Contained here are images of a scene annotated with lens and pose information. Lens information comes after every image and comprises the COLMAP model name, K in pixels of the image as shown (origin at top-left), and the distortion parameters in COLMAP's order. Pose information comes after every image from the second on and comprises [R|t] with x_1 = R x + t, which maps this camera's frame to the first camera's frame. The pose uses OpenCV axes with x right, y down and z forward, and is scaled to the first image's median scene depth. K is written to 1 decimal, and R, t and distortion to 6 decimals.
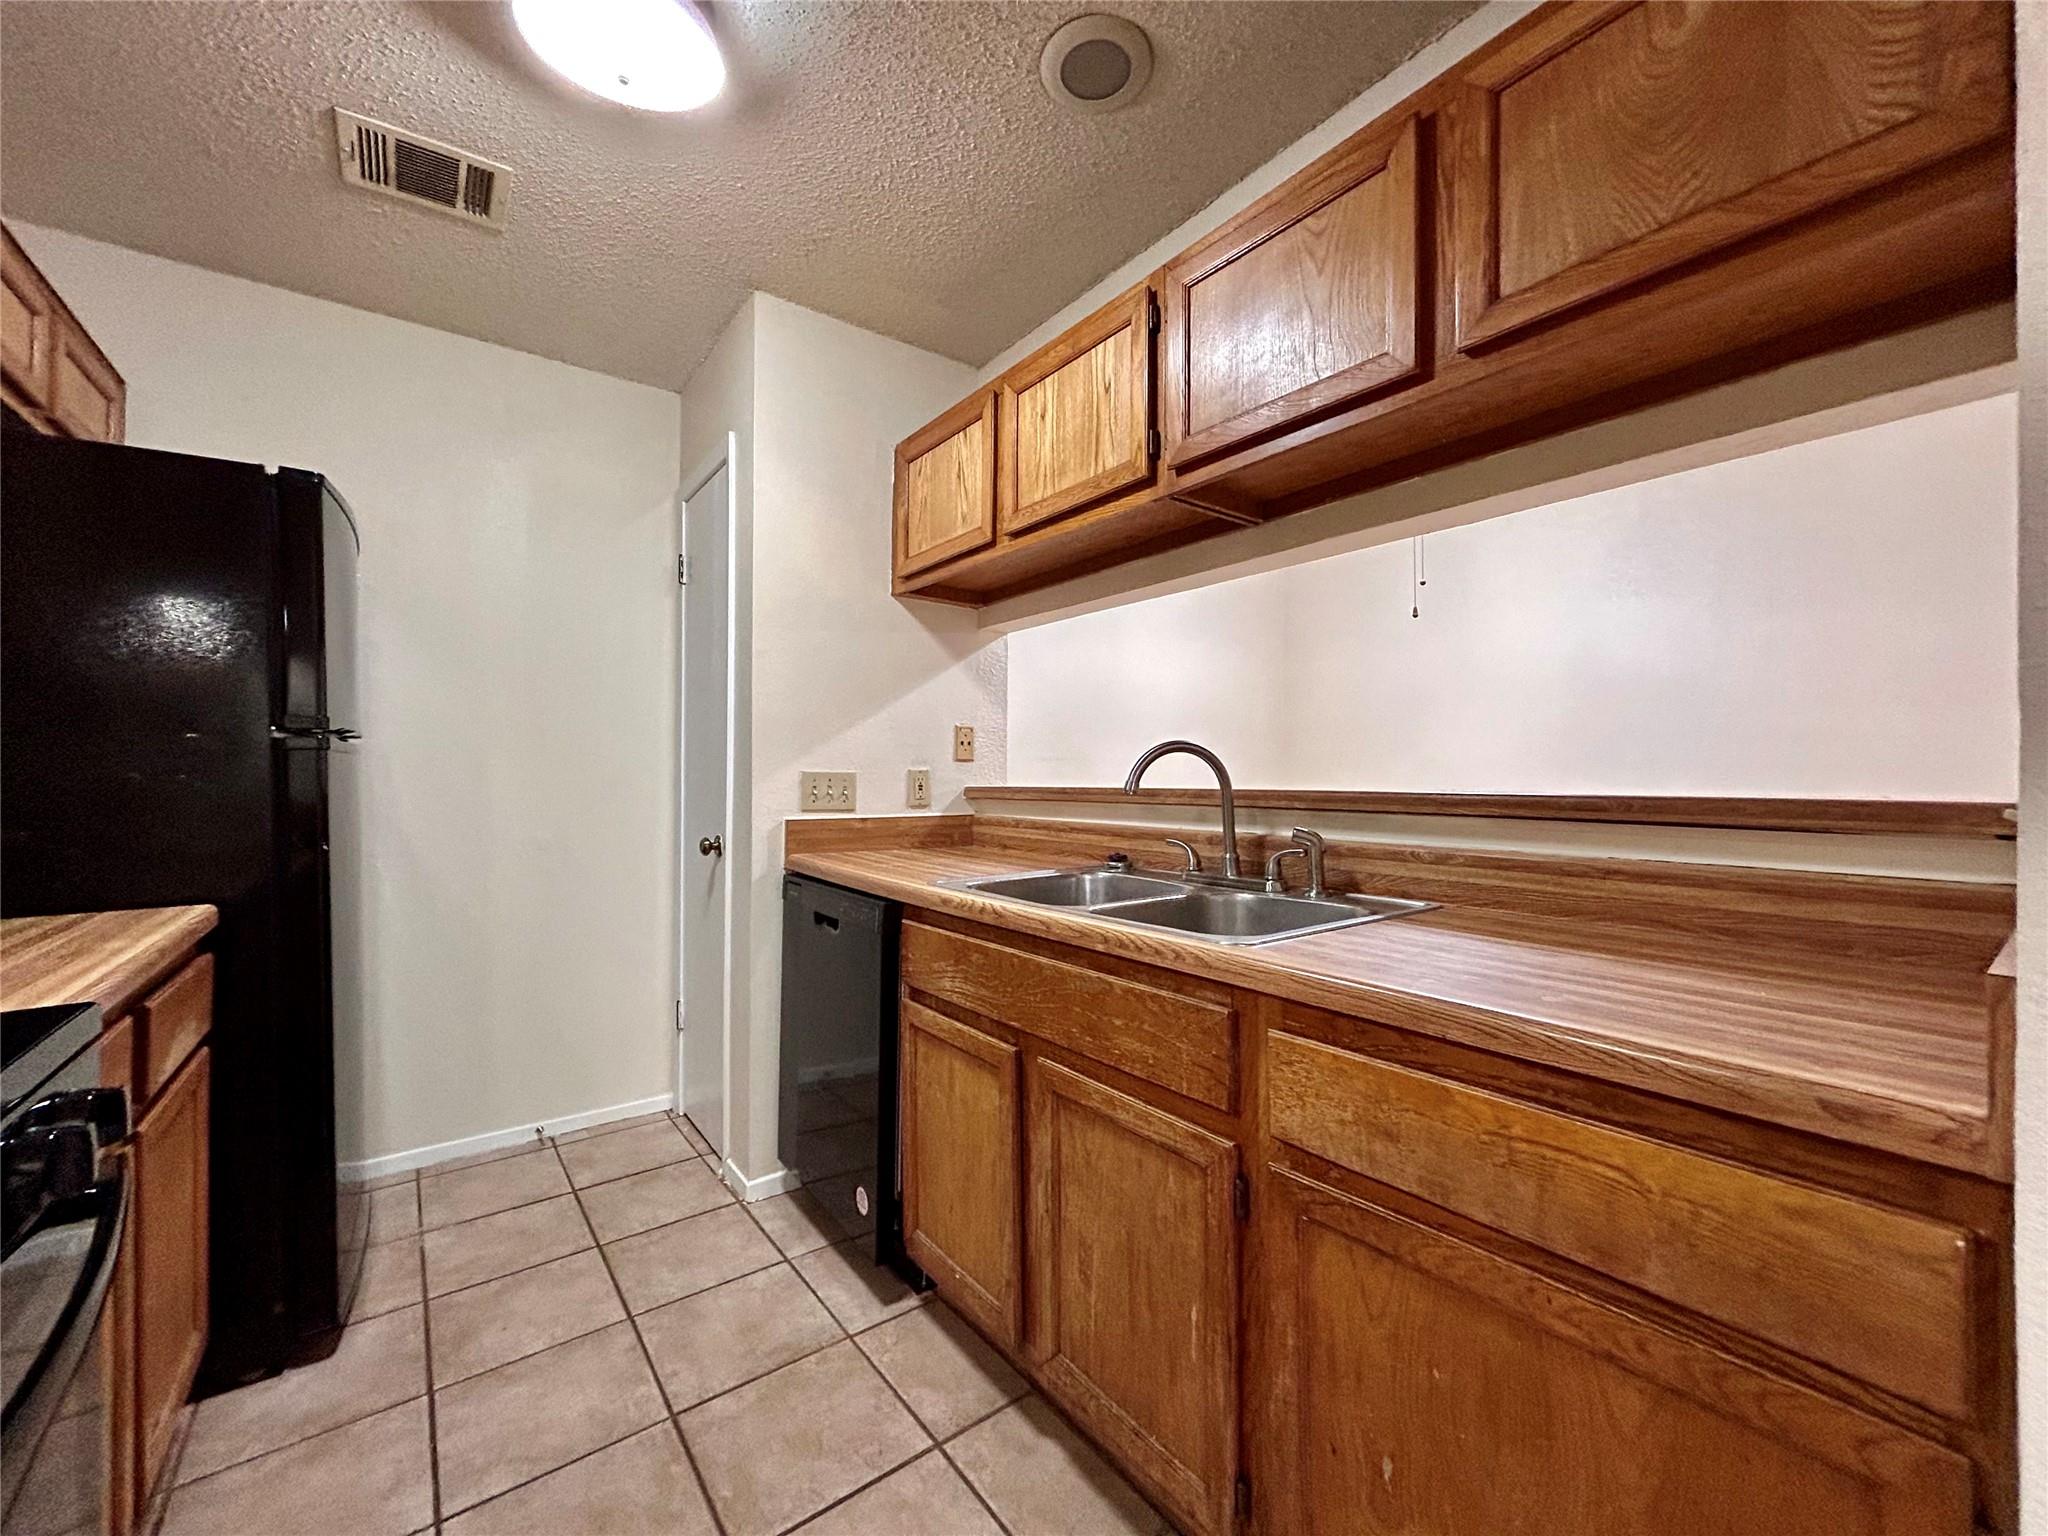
lens RADIAL K [[820.5, 0, 1026.9], [0, 820.5, 771.3], [0, 0, 1]] dist [-0.001877, -0.000674]
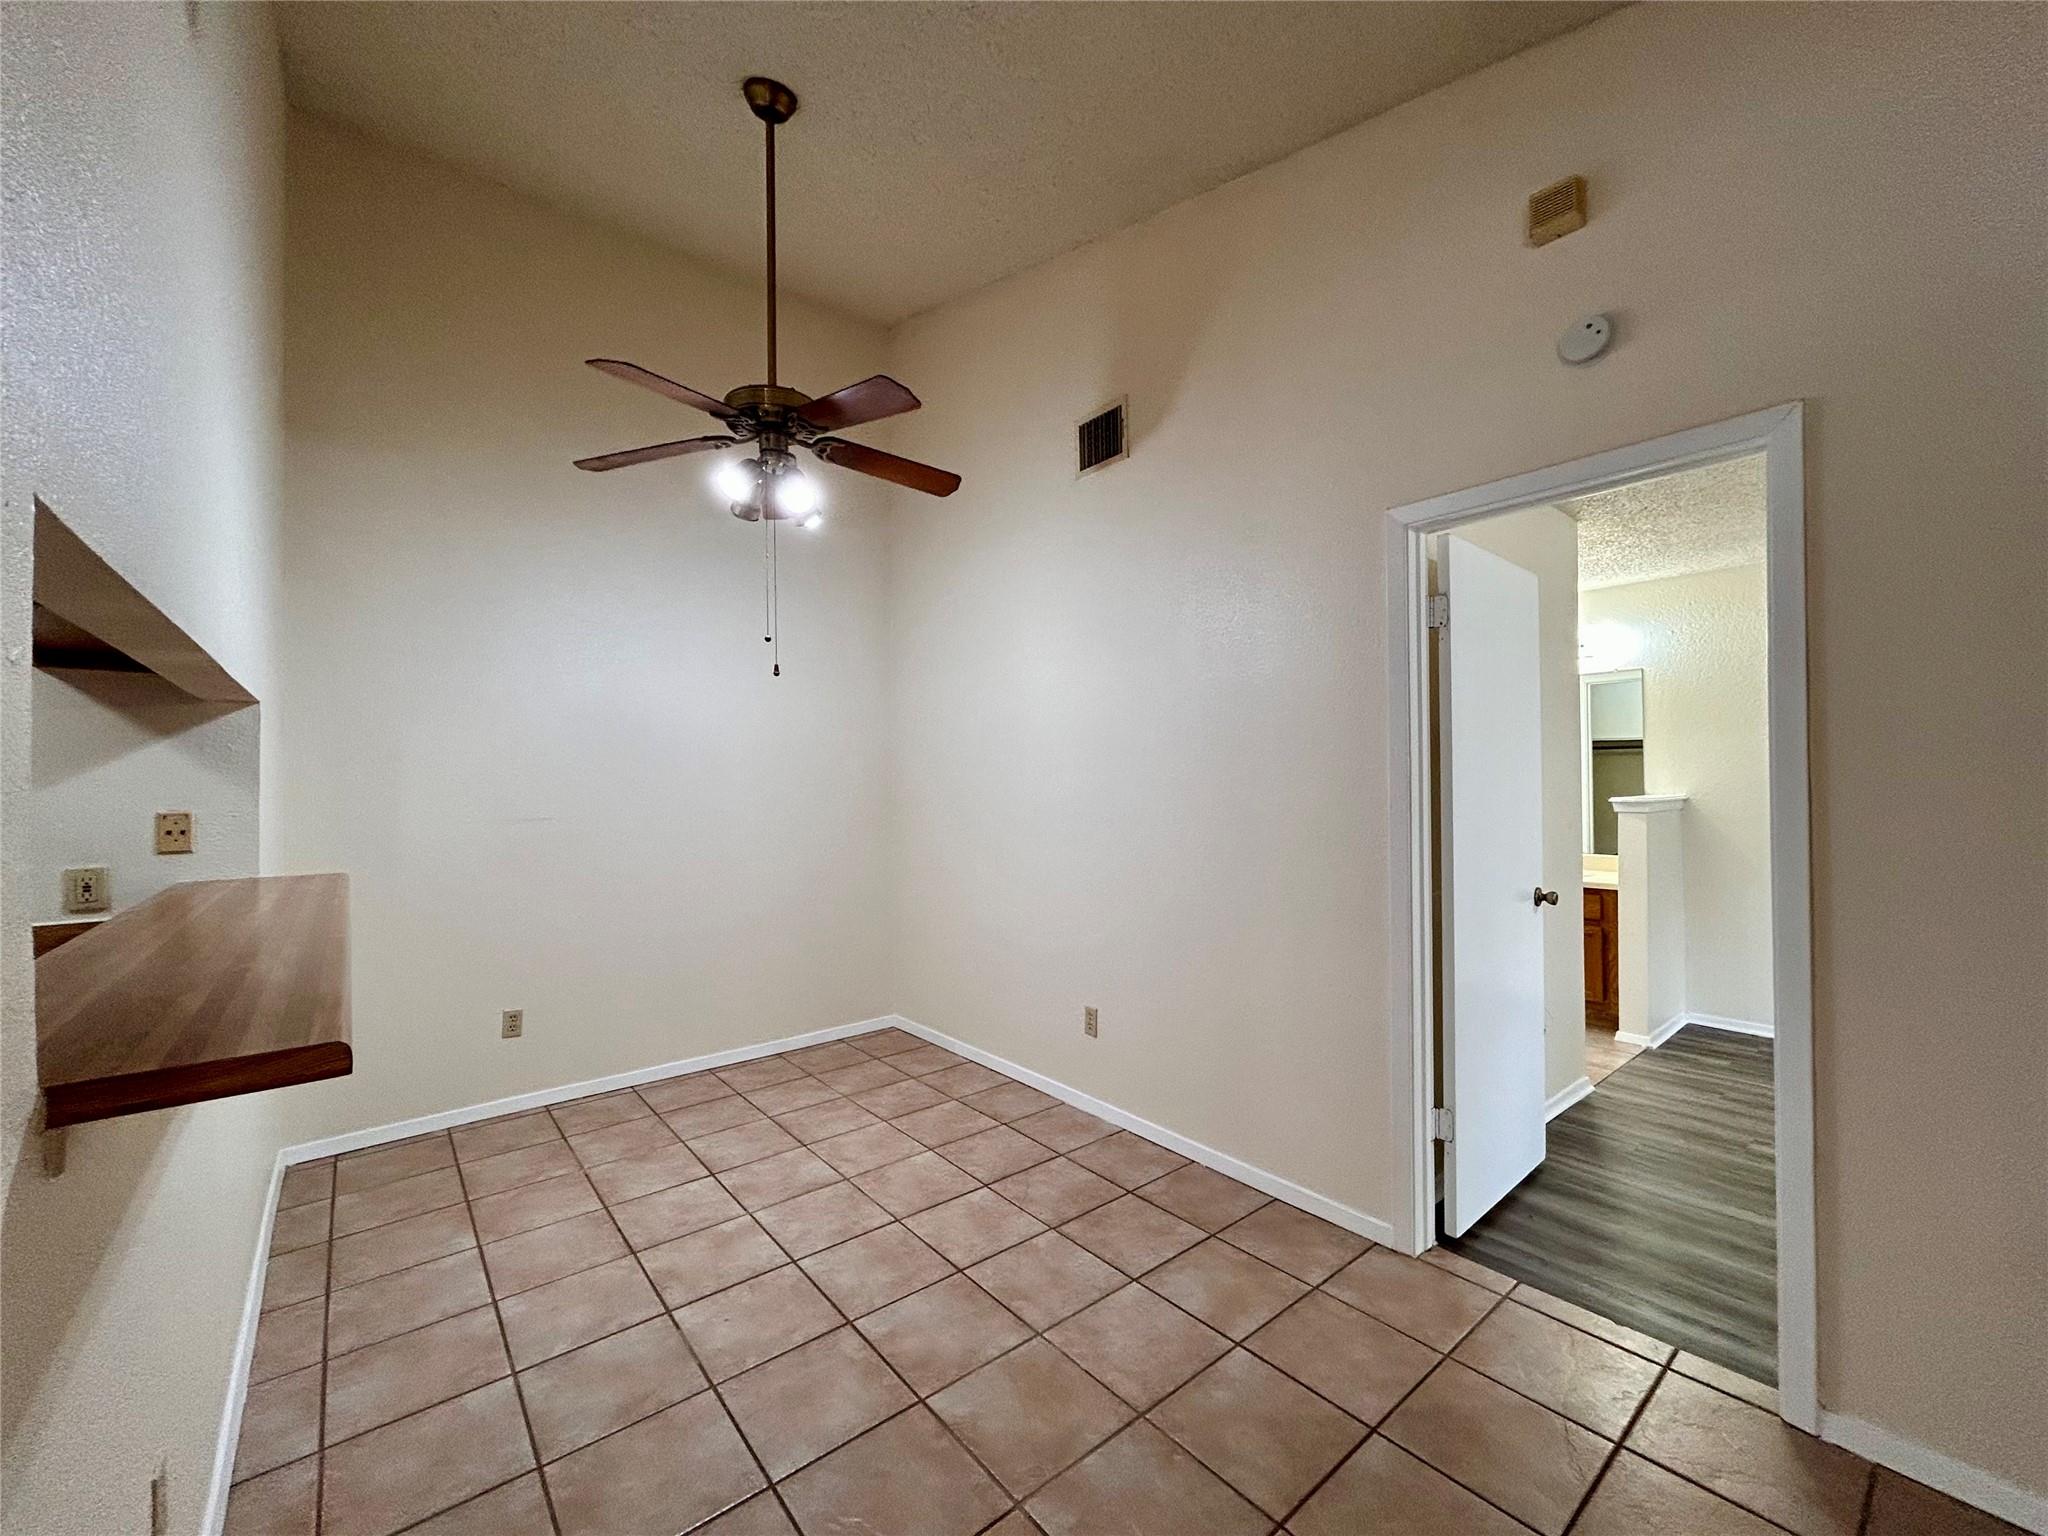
lens RADIAL K [[820.5, 0, 1022.5], [0, 820.5, 775.9], [0, 0, 1]] dist [-0.001877, -0.000674]
pose [[0.999127, -0.011982, 0.040031, 0.968149], [0.012227, 0.999908, -0.005880, -0.096124], [-0.039957, 0.006364, 0.999181, 0.132302]]
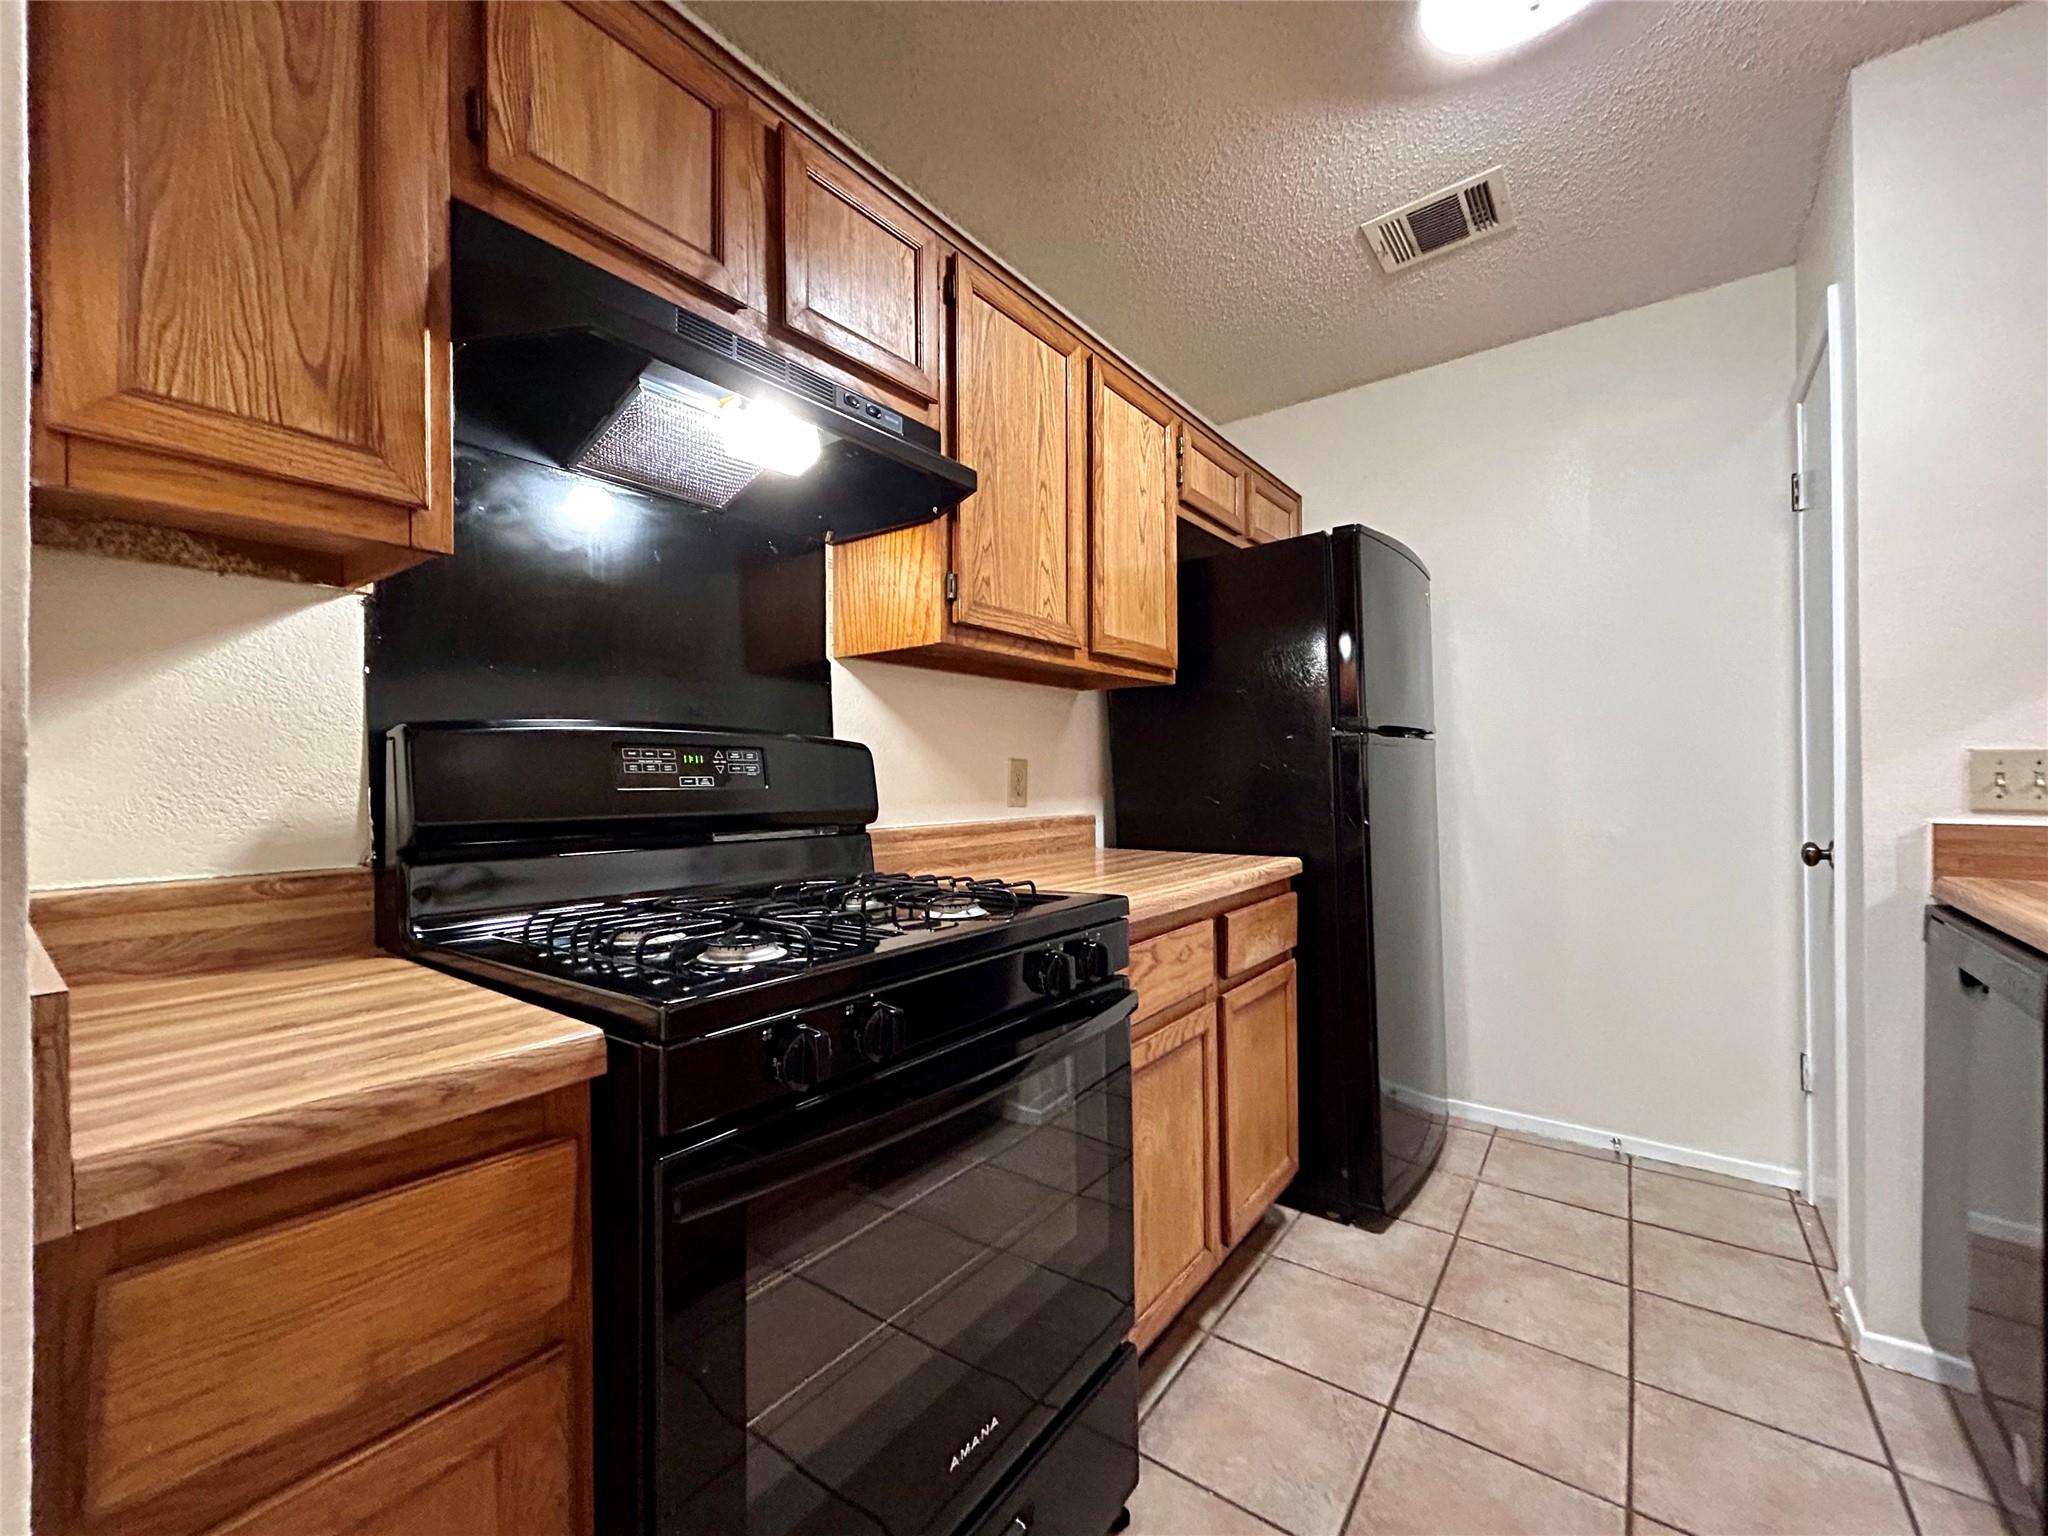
lens RADIAL K [[820.5, 0, 1018.8], [0, 820.5, 768.3], [0, 0, 1]] dist [-0.001877, -0.000674]
pose [[0.268454, -0.007604, -0.963263, 0.154196], [0.012315, 0.999914, -0.004461, 0.008845], [0.963214, -0.010665, 0.268524, 0.117069]]
